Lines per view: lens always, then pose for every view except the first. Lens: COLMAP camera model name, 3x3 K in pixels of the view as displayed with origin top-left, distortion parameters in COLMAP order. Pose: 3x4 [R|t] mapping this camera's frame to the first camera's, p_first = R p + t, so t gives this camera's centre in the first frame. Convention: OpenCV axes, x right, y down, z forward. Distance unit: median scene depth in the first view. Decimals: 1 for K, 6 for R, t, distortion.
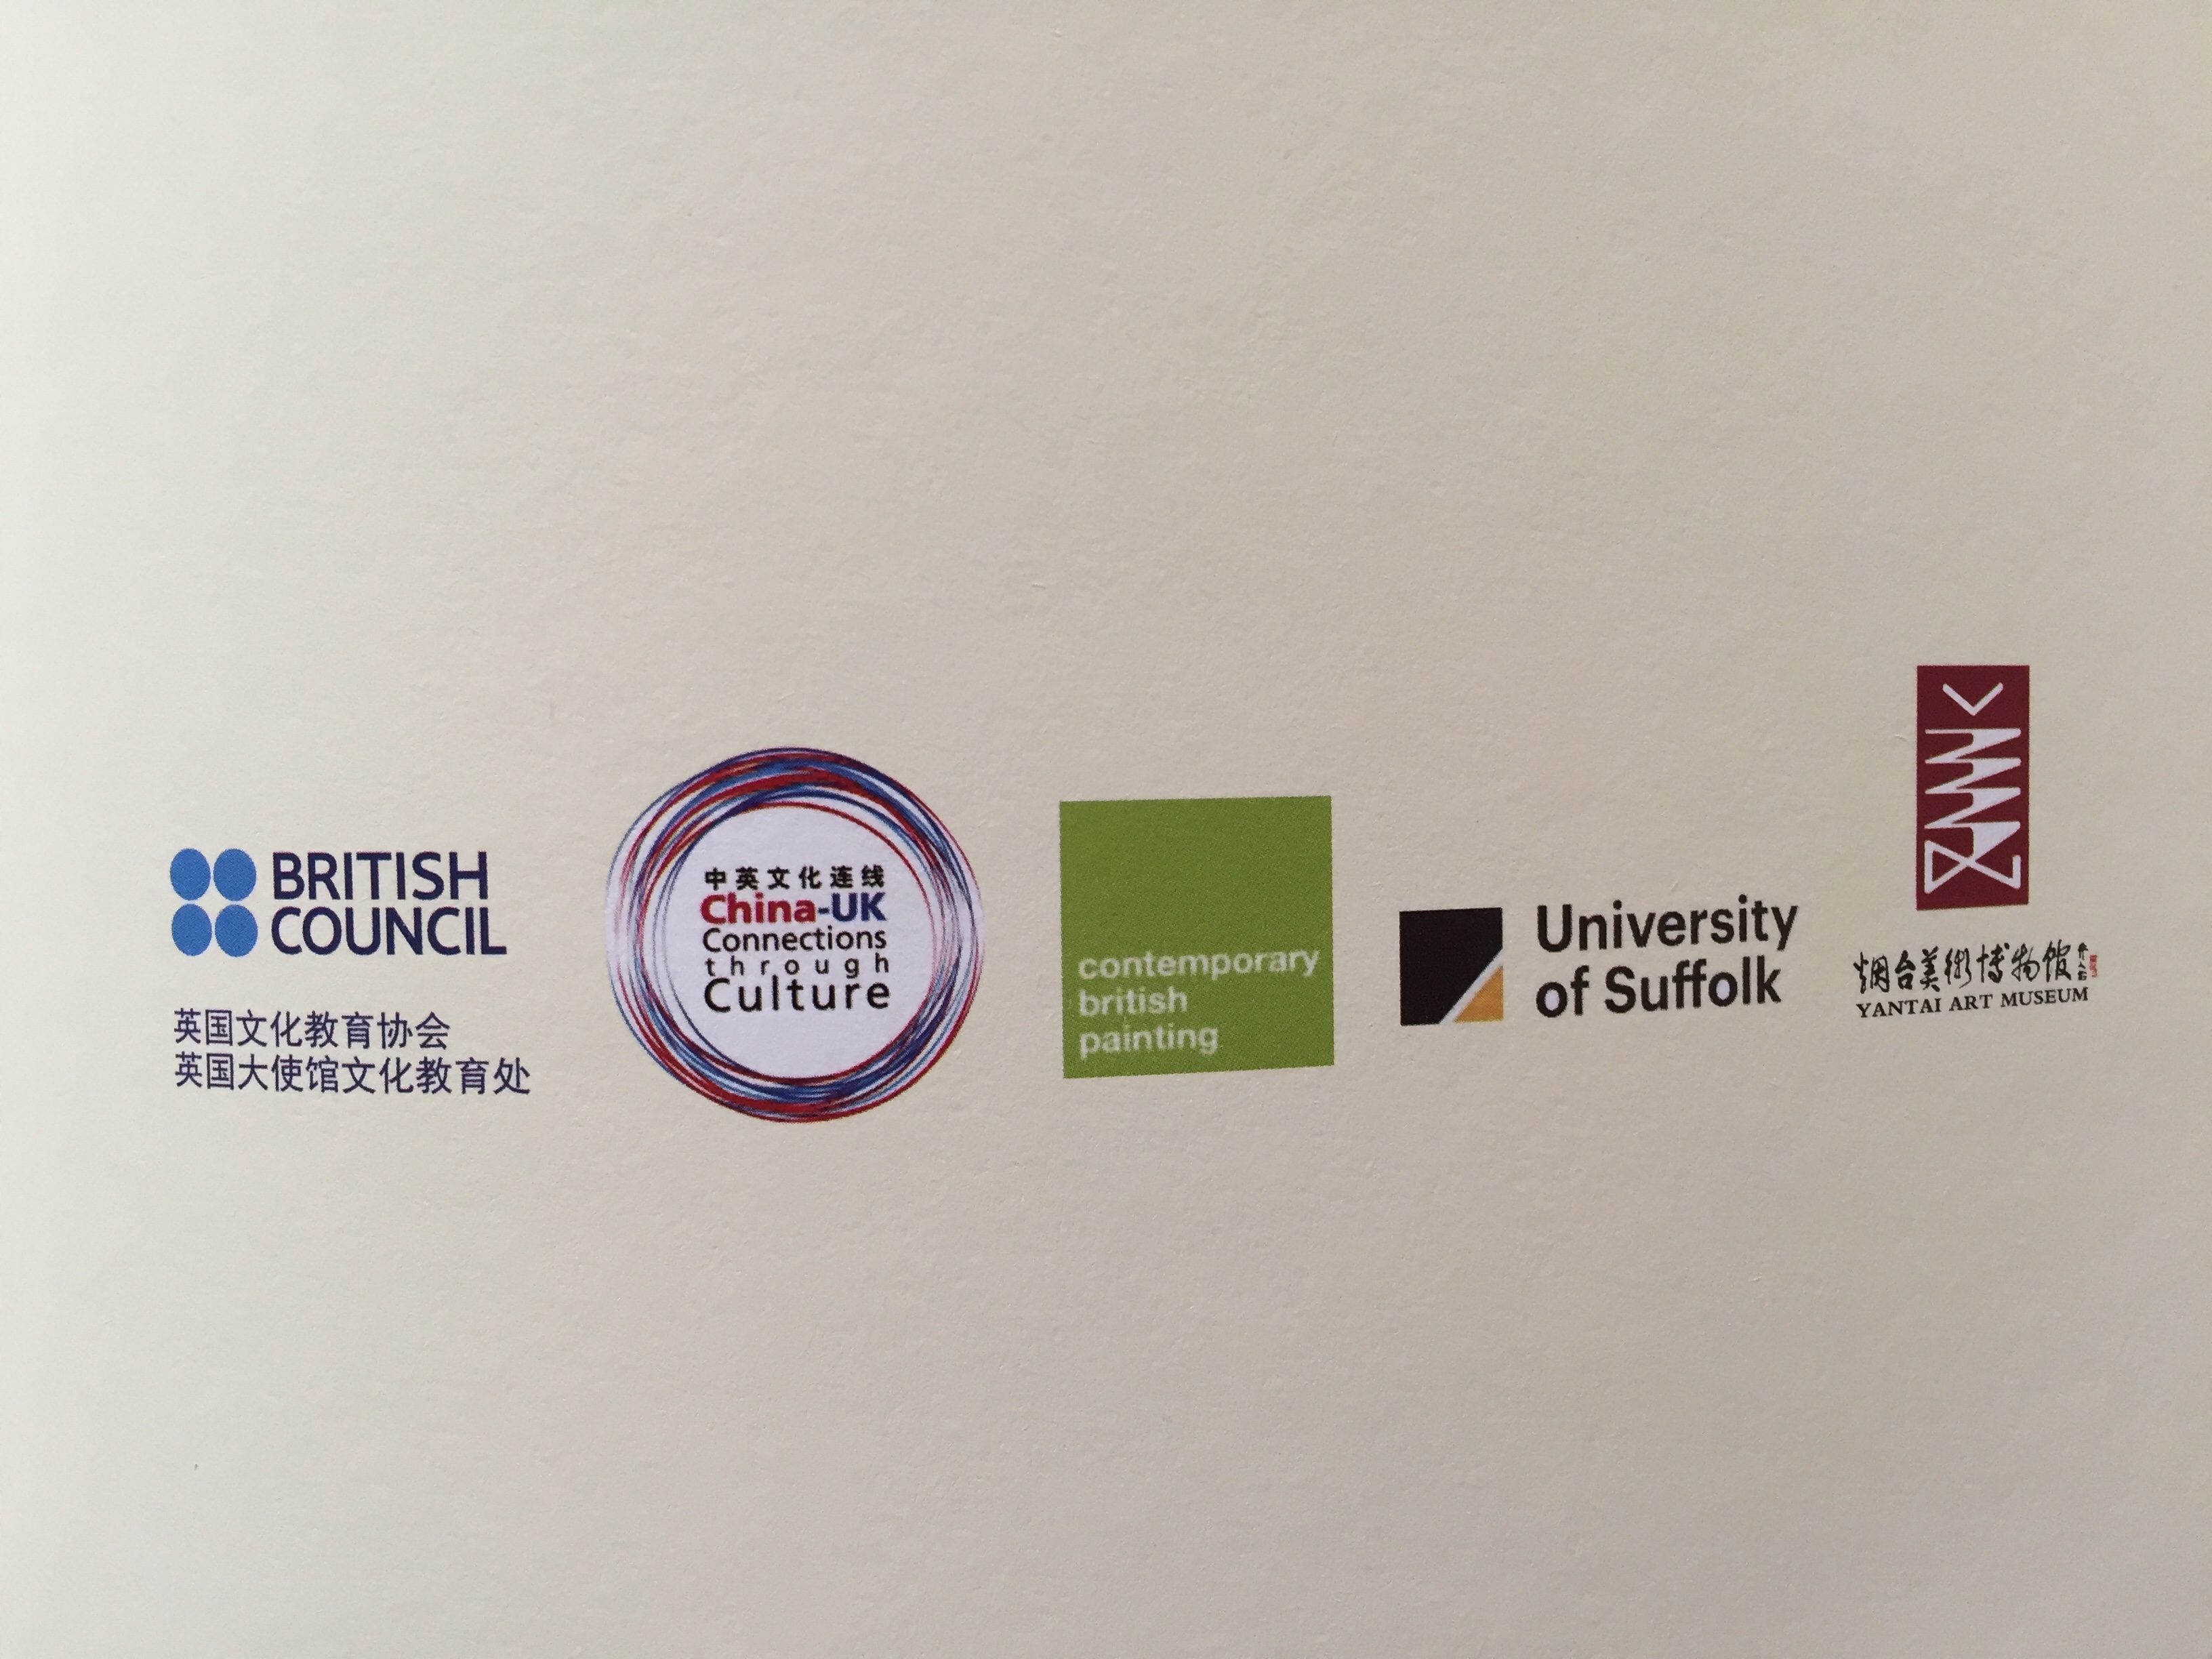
lens RADIAL K [[1925.7, 0, 1112.9], [0, 1925.7, 831.8], [0, 0, 1]] dist [0.043181, -0.081189]
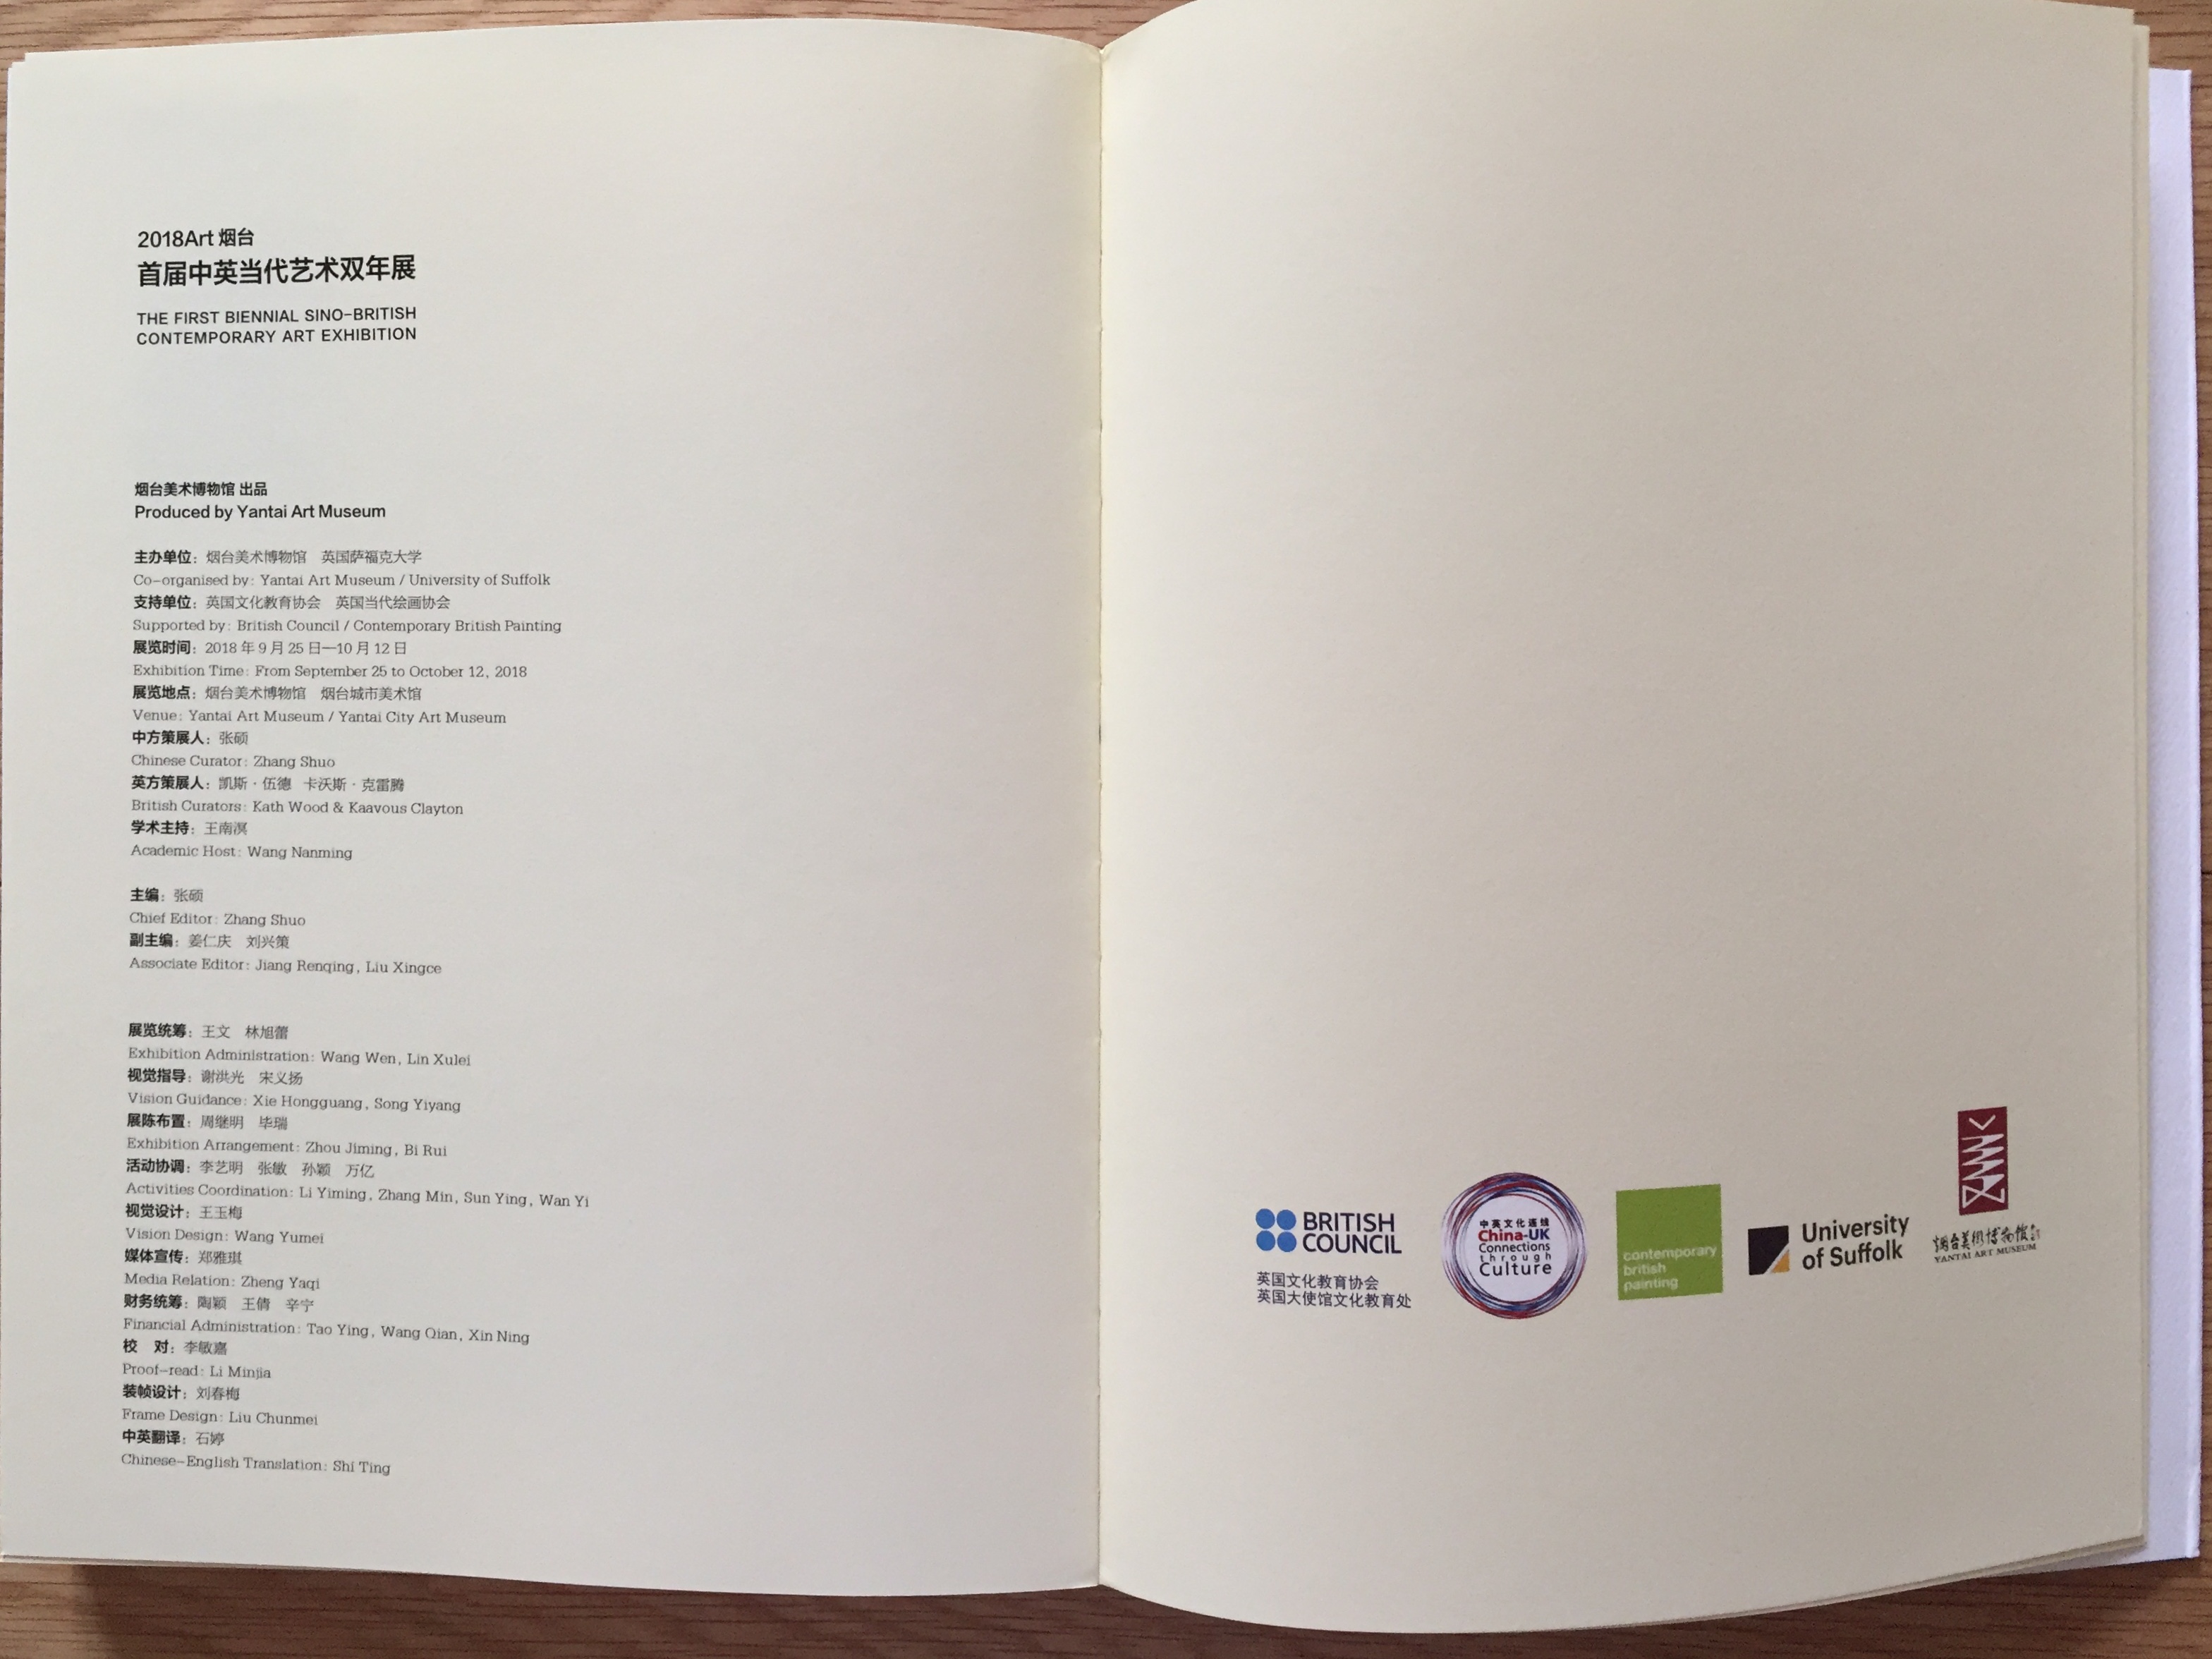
lens RADIAL K [[1925.7, 0, 1102.3], [0, 1925.7, 825.0], [0, 0, 1]] dist [0.043181, -0.081189]
pose [[0.999596, -0.012659, -0.025429, -0.624707], [0.012428, 0.999880, -0.009212, -0.476092], [0.025543, 0.008892, 0.999634, -1.543570]]
